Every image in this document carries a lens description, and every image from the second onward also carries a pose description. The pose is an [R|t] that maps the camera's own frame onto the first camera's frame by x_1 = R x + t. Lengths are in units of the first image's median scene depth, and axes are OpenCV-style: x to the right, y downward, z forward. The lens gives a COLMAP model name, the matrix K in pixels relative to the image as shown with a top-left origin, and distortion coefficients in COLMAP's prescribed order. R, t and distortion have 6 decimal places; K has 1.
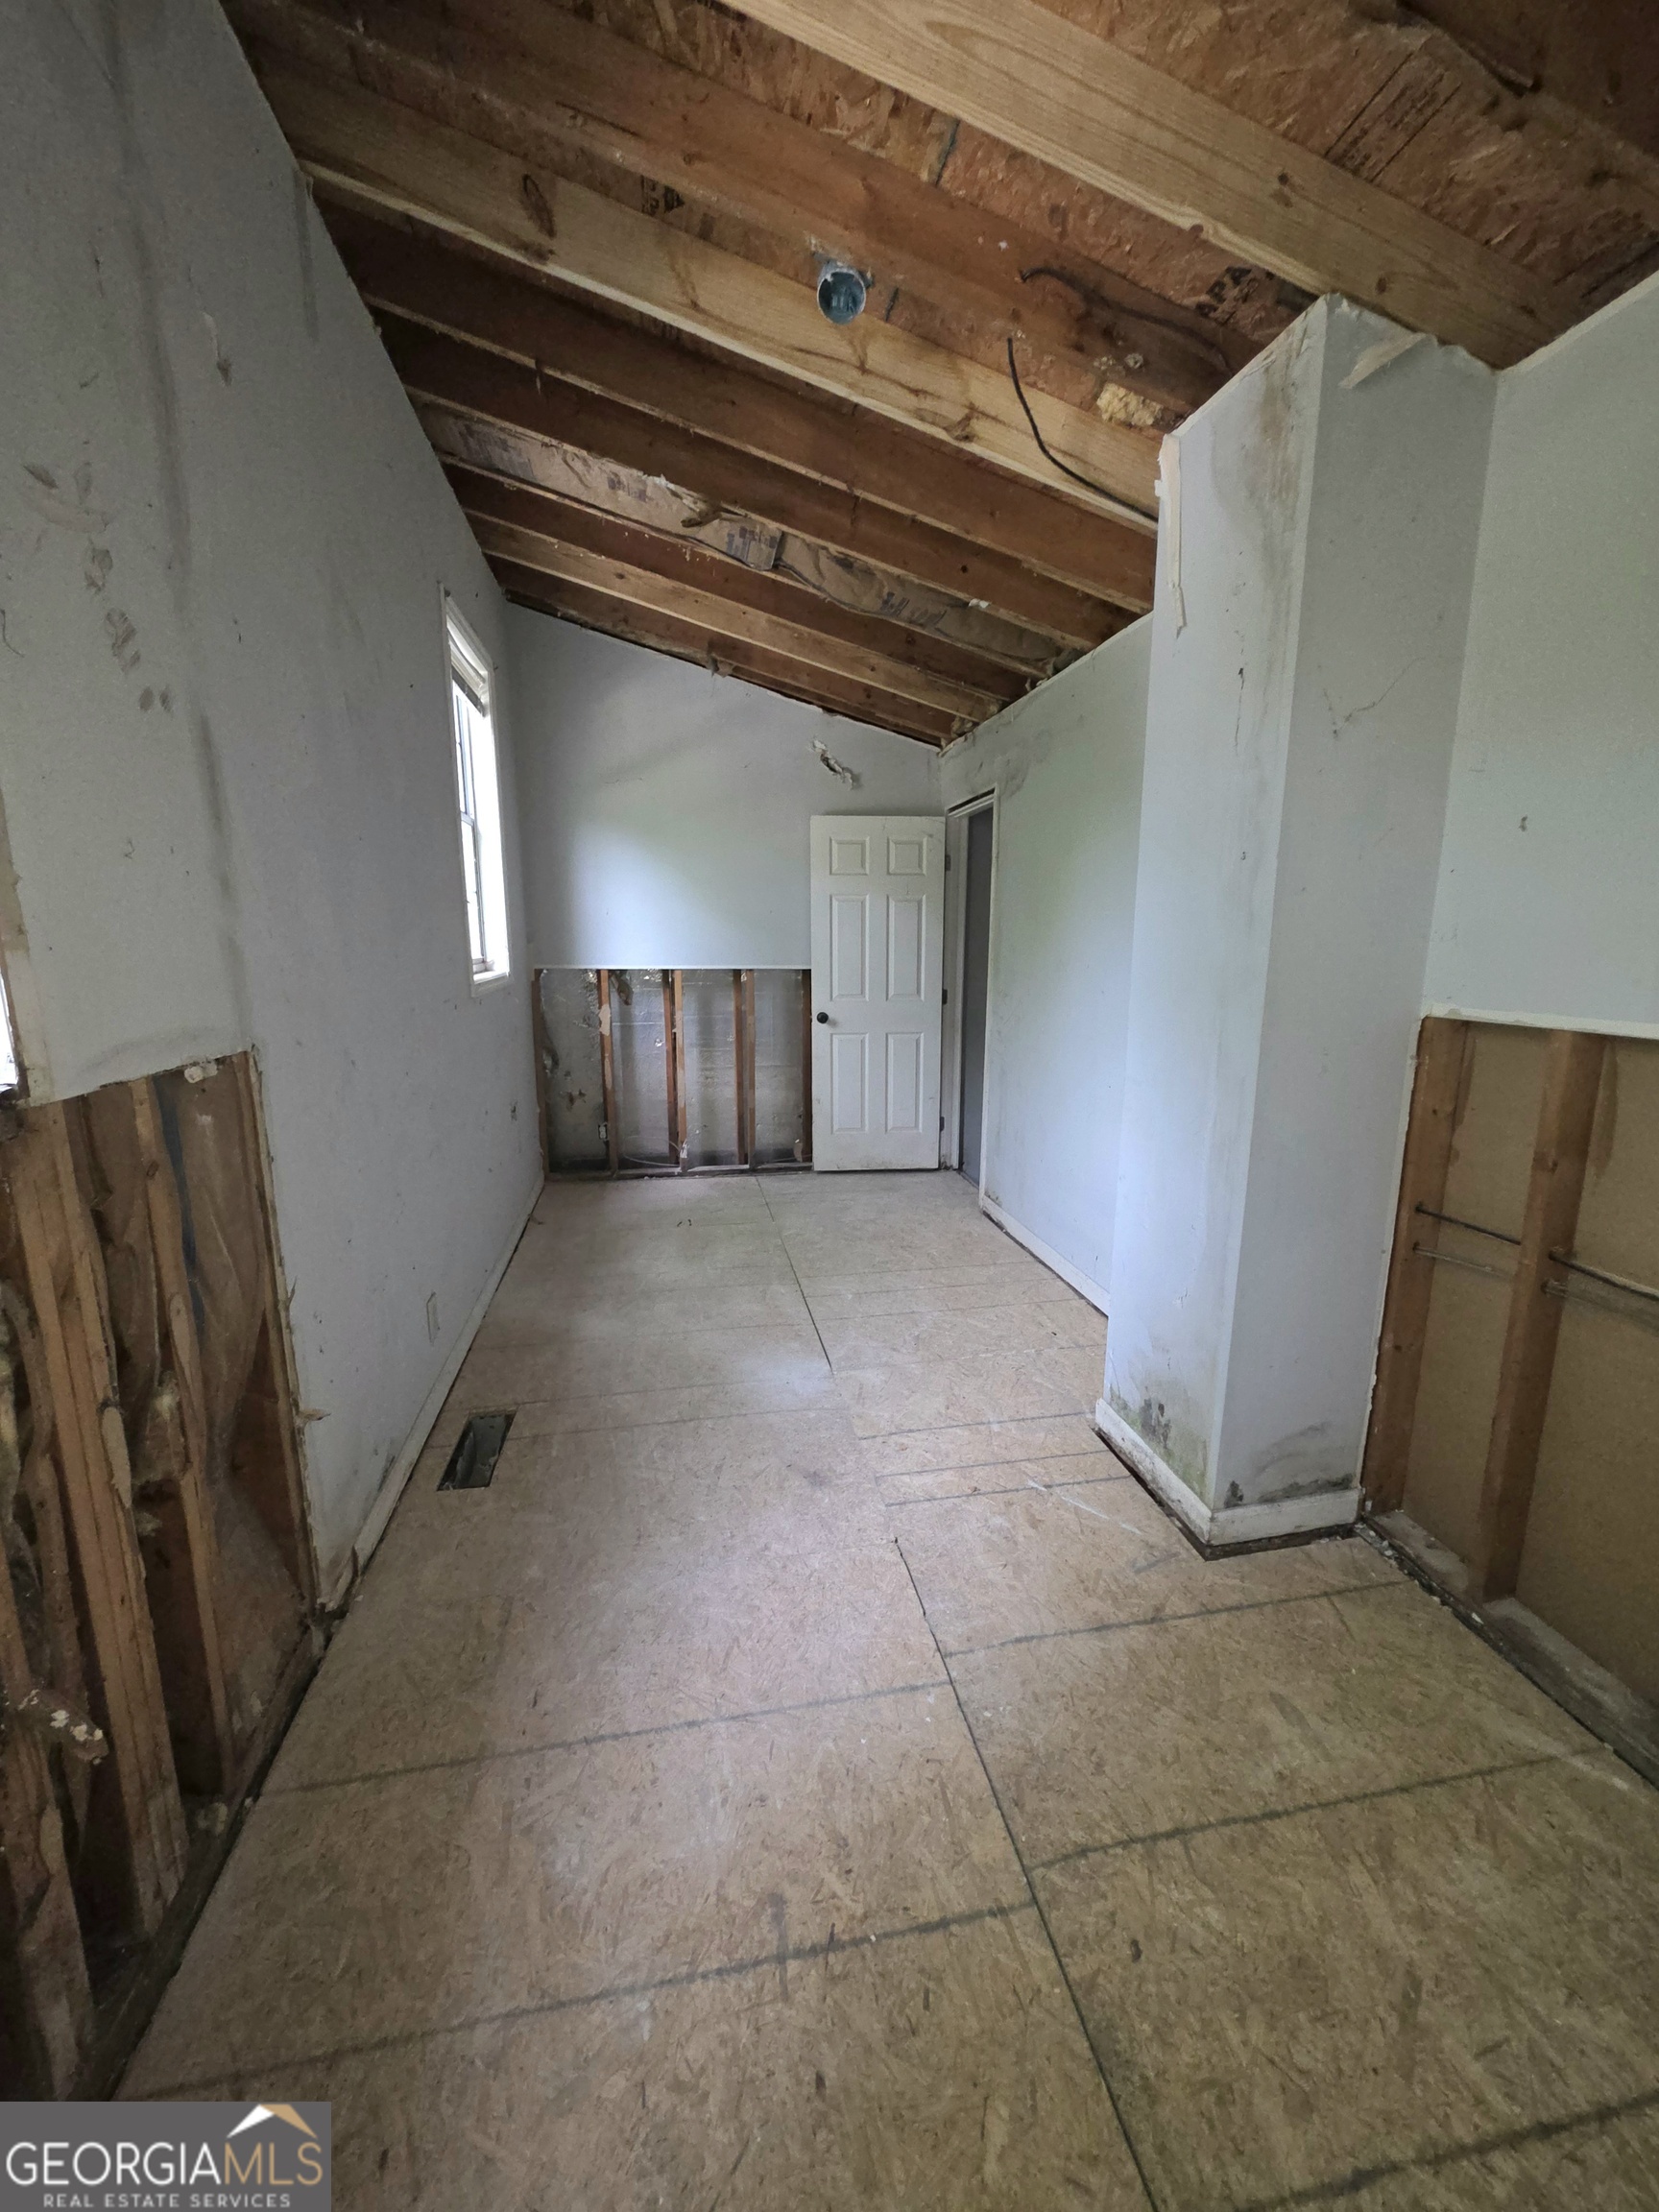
lens RADIAL K [[888.8, 0, 835.1], [0, 888.8, 1112.2], [0, 0, 1]] dist [-0.001486, 0.000727]
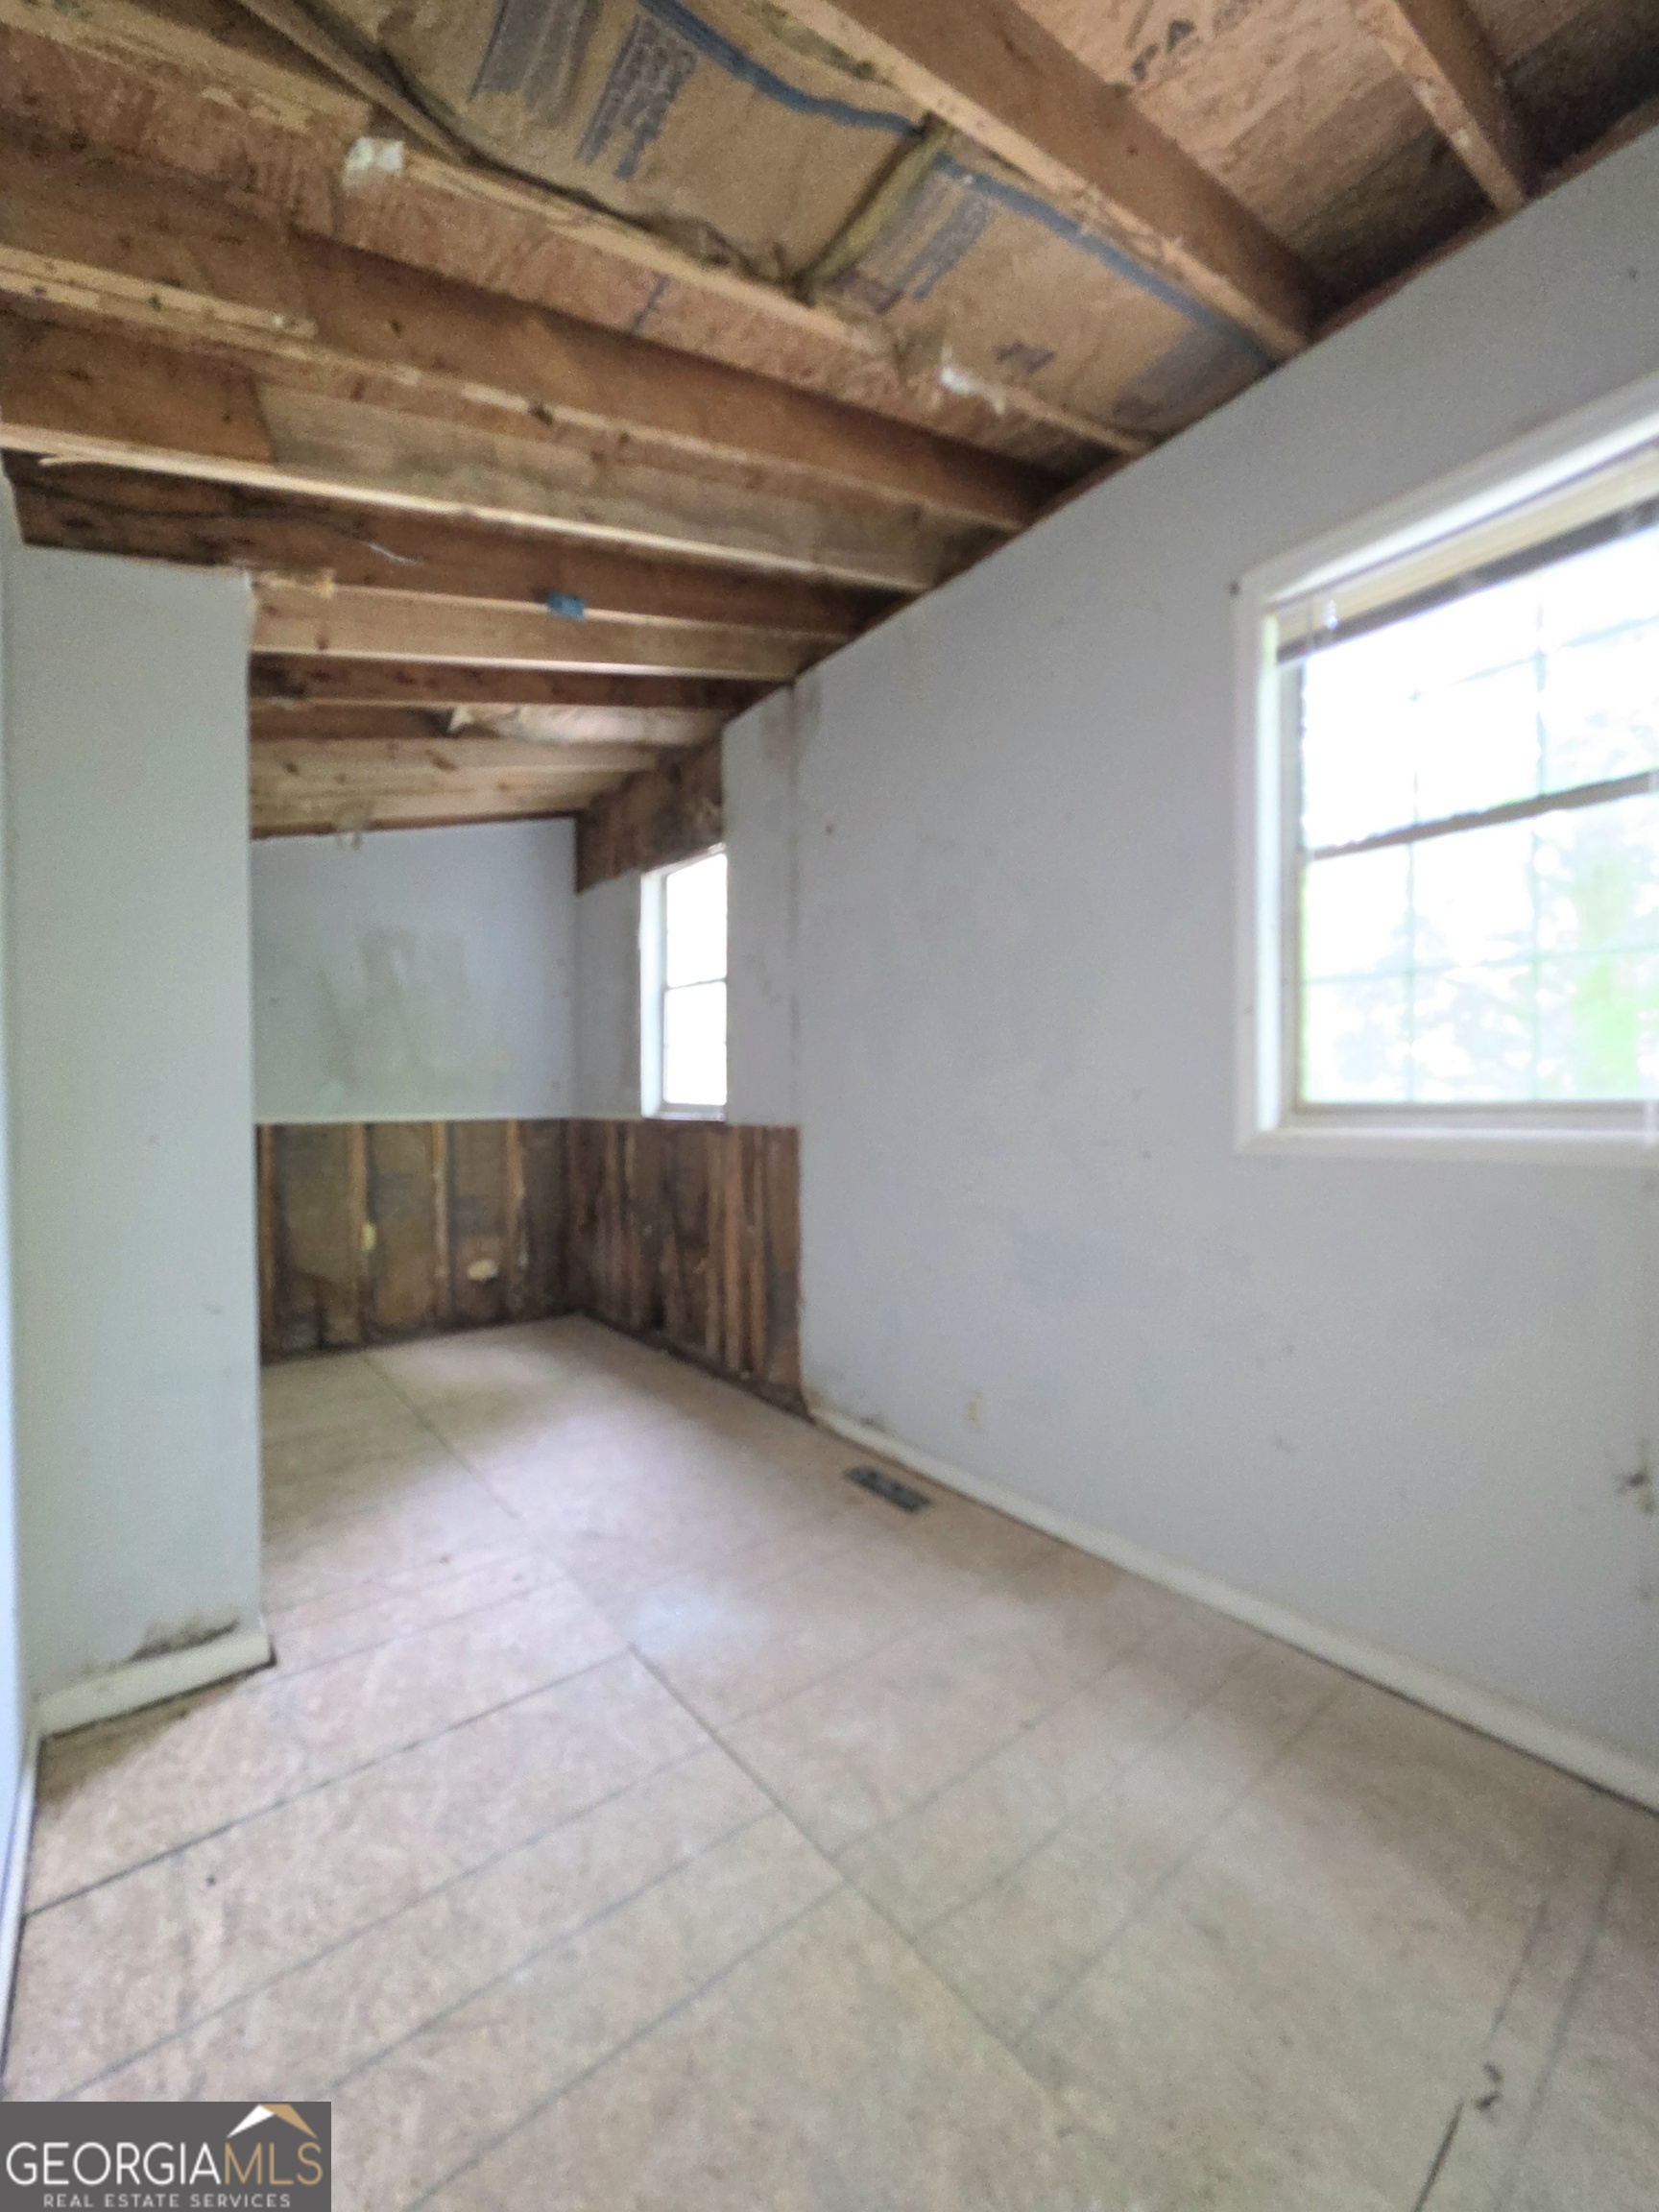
lens RADIAL K [[888.8, 0, 835.1], [0, 888.8, 1112.2], [0, 0, 1]] dist [-0.001486, 0.000727]
pose [[-0.886683, 0.010319, -0.462262, 0.162452], [-0.081101, 0.980781, 0.177458, -0.251059], [0.455209, 0.194839, -0.868805, 1.442514]]
